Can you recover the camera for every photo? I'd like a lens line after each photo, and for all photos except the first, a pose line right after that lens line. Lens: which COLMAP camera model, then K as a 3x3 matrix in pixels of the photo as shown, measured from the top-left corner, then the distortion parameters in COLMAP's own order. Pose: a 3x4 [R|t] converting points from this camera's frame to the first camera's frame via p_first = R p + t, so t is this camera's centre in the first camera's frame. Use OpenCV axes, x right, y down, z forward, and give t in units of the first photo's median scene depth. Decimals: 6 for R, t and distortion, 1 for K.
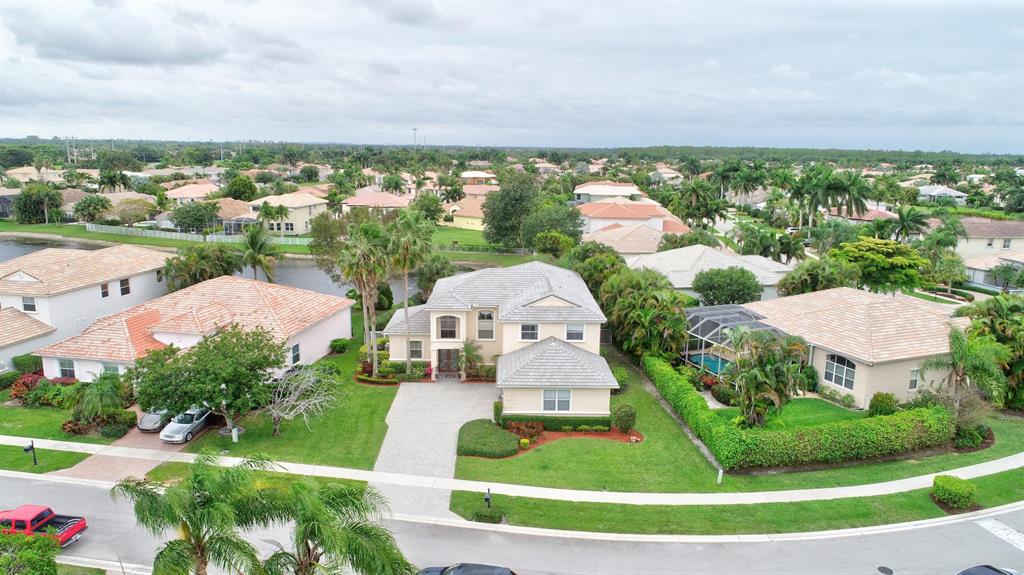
lens RADIAL K [[684.9, 0, 512.0], [0, 684.9, 287.5], [0, 0, 1]] dist [-0.002212, -0.001930]
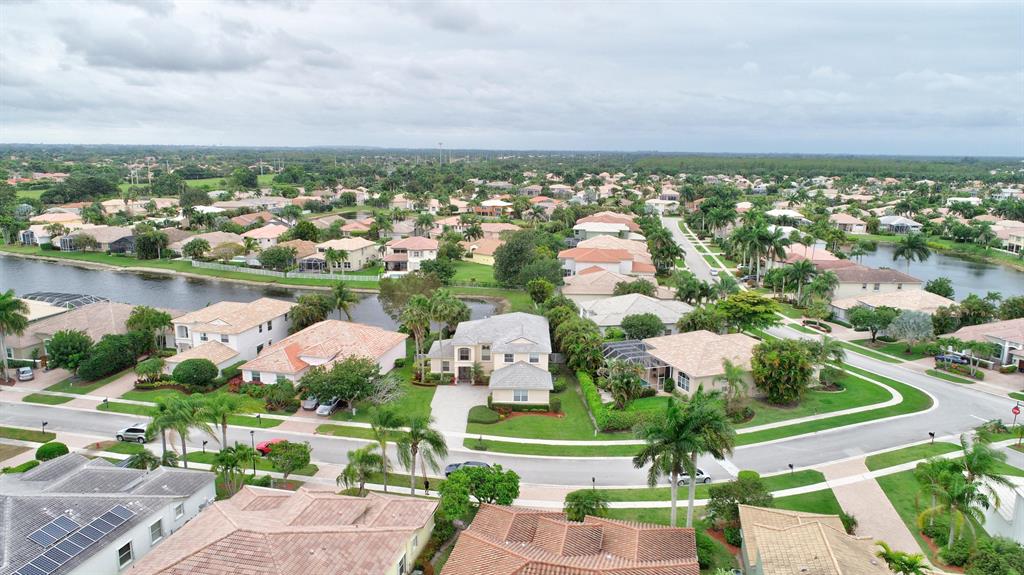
lens RADIAL K [[684.9, 0, 512.0], [0, 684.9, 287.5], [0, 0, 1]] dist [-0.002212, -0.001930]
pose [[0.999376, 0.003815, -0.035101, 0.087914], [-0.003928, 0.999987, -0.003144, -0.105640], [0.035089, 0.003280, 0.999379, -0.736914]]
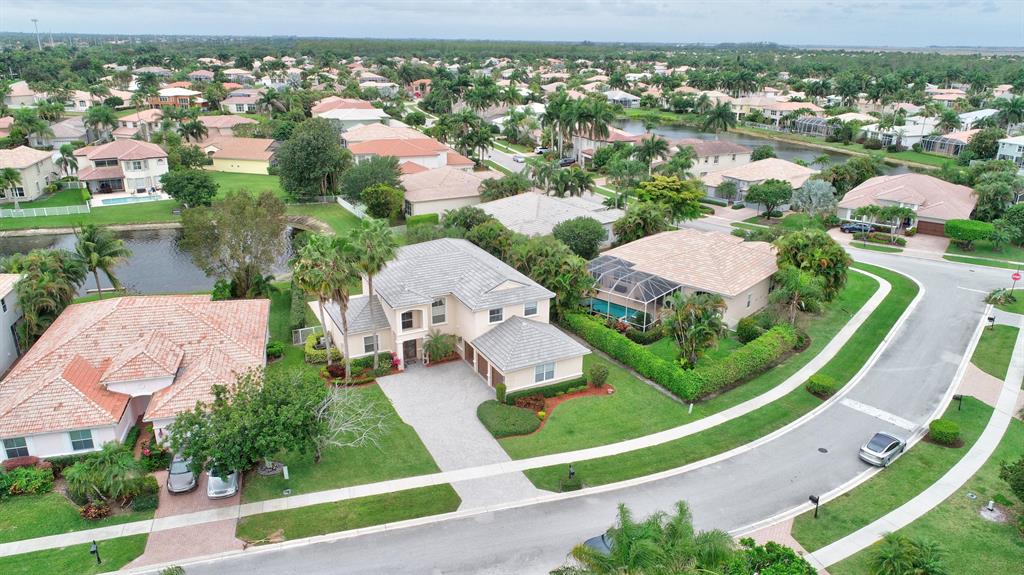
lens RADIAL K [[684.9, 0, 512.0], [0, 684.9, 287.5], [0, 0, 1]] dist [-0.002212, -0.001930]
pose [[0.893857, -0.154563, 0.420867, -0.386688], [0.088932, 0.981170, 0.171455, -0.158418], [-0.439443, -0.115828, 0.890771, -0.020492]]
